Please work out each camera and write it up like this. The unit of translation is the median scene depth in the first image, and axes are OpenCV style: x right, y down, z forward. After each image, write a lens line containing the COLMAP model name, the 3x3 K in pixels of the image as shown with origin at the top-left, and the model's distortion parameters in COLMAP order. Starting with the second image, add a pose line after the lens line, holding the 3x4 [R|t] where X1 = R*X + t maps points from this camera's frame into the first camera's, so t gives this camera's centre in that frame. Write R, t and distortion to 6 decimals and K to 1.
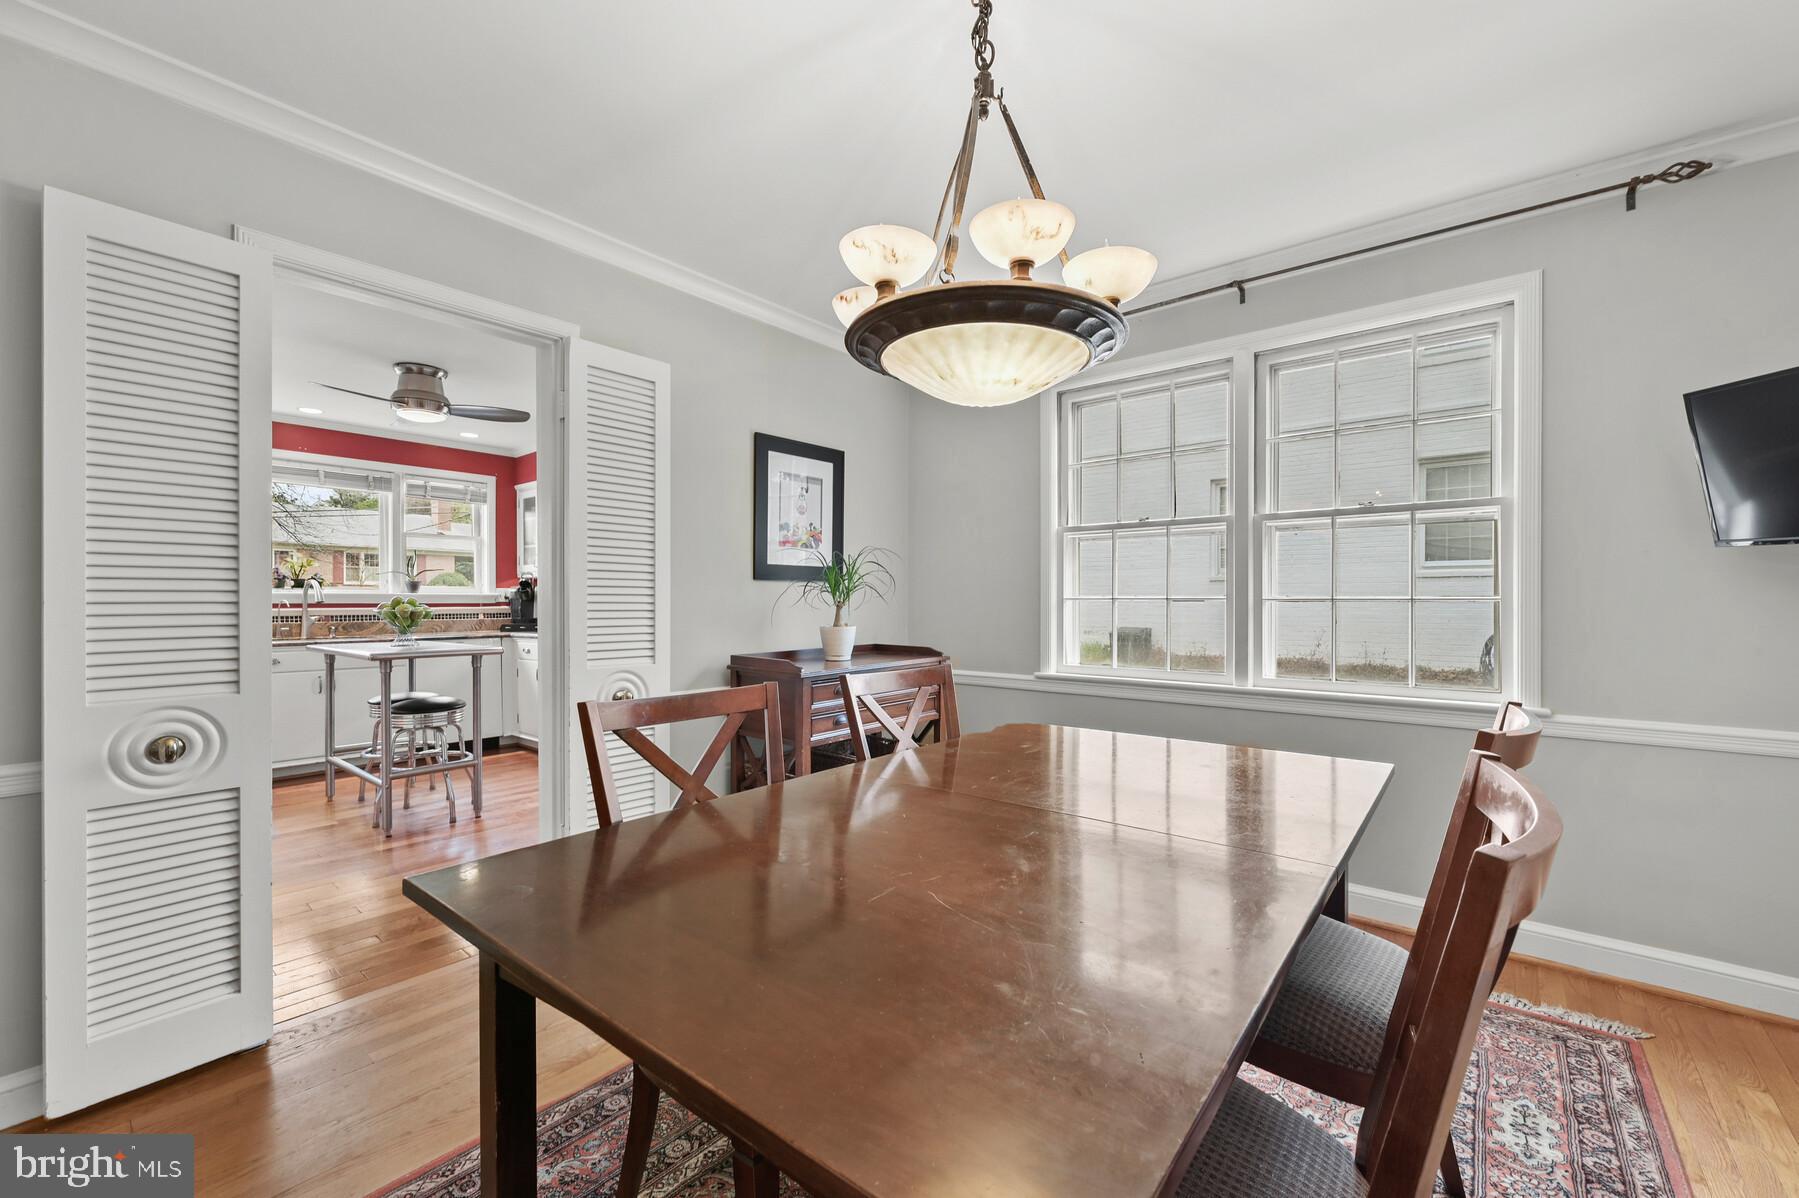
lens RADIAL K [[721.8, 0, 900.8], [0, 721.8, 603.4], [0, 0, 1]] dist [-0.000816, -0.000440]
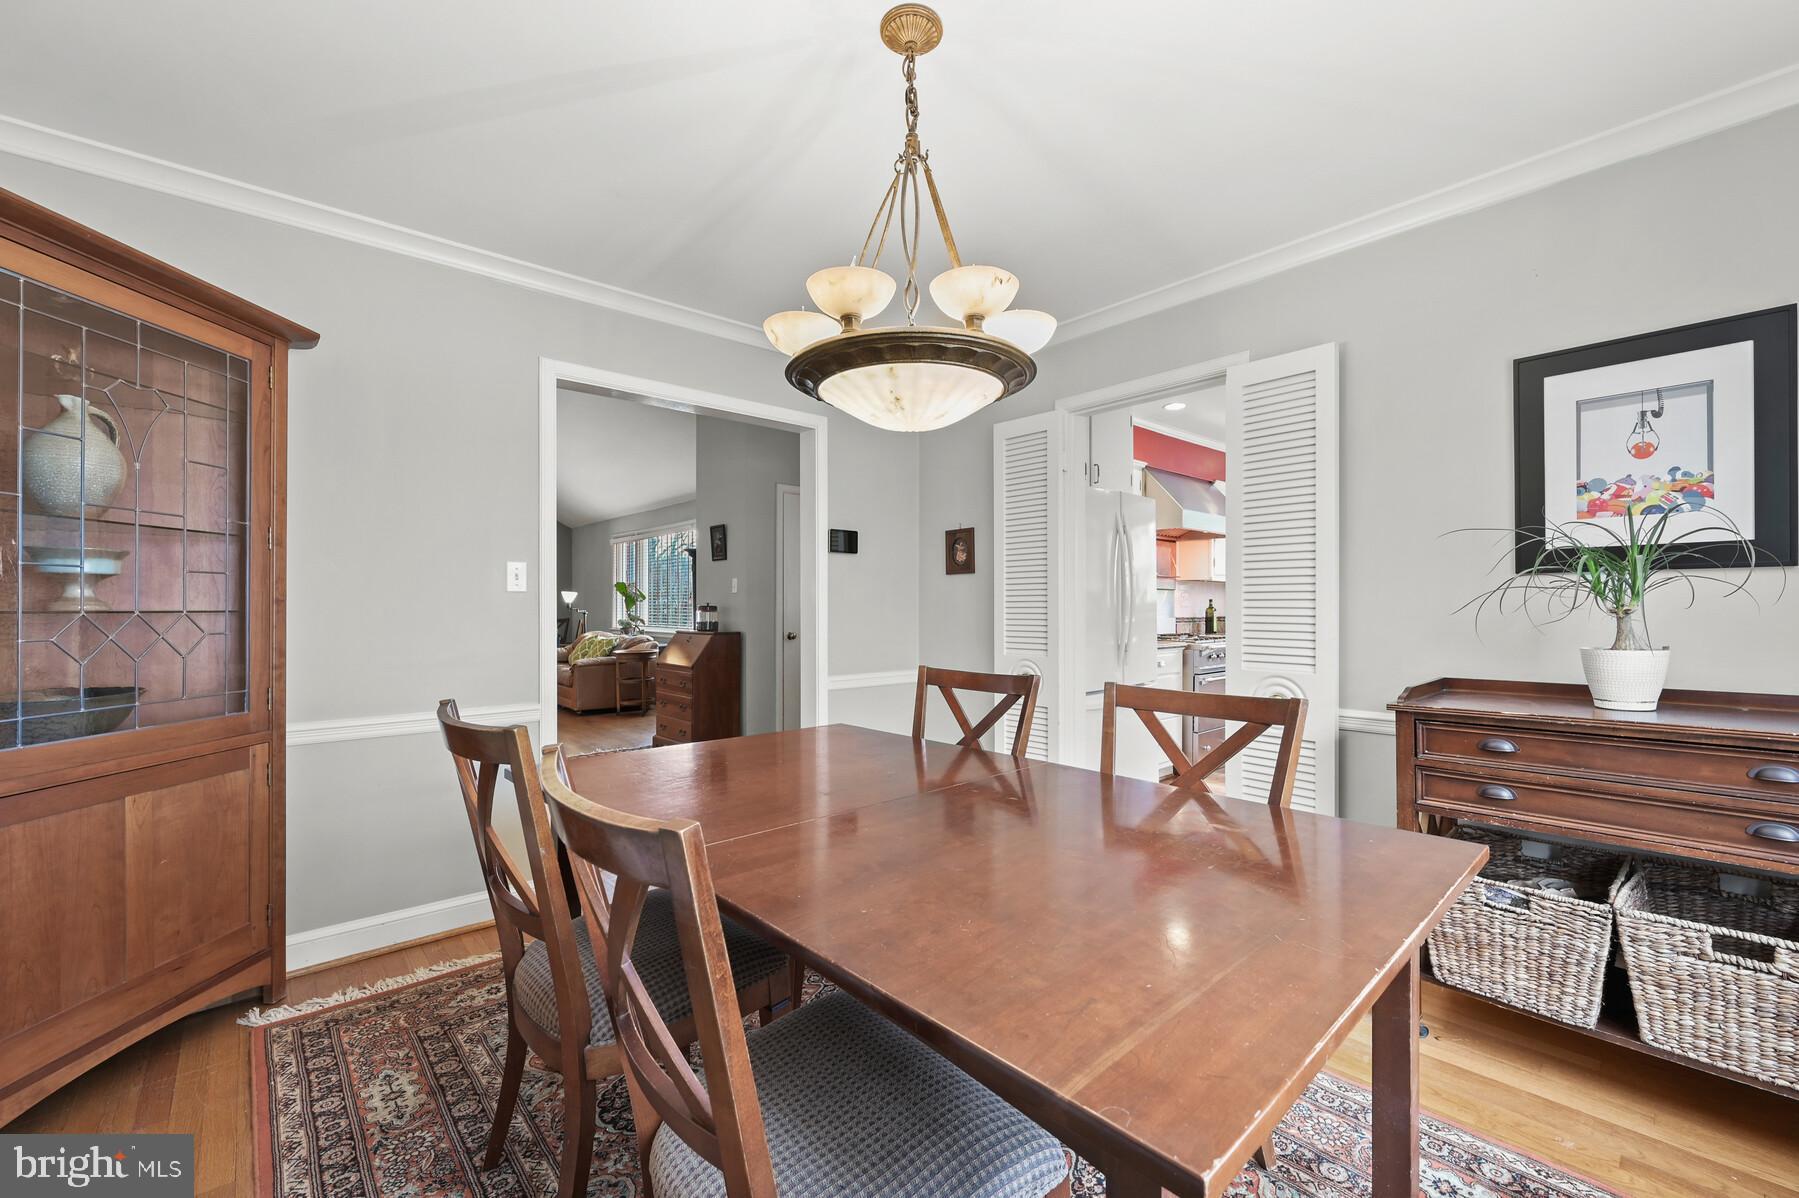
lens RADIAL K [[721.8, 0, 900.8], [0, 721.8, 603.4], [0, 0, 1]] dist [-0.000816, -0.000440]
pose [[-0.146899, -0.002624, -0.989148, 0.345522], [-0.000555, 0.999997, -0.002570, -0.001966], [0.989151, 0.000172, -0.146900, 0.318847]]
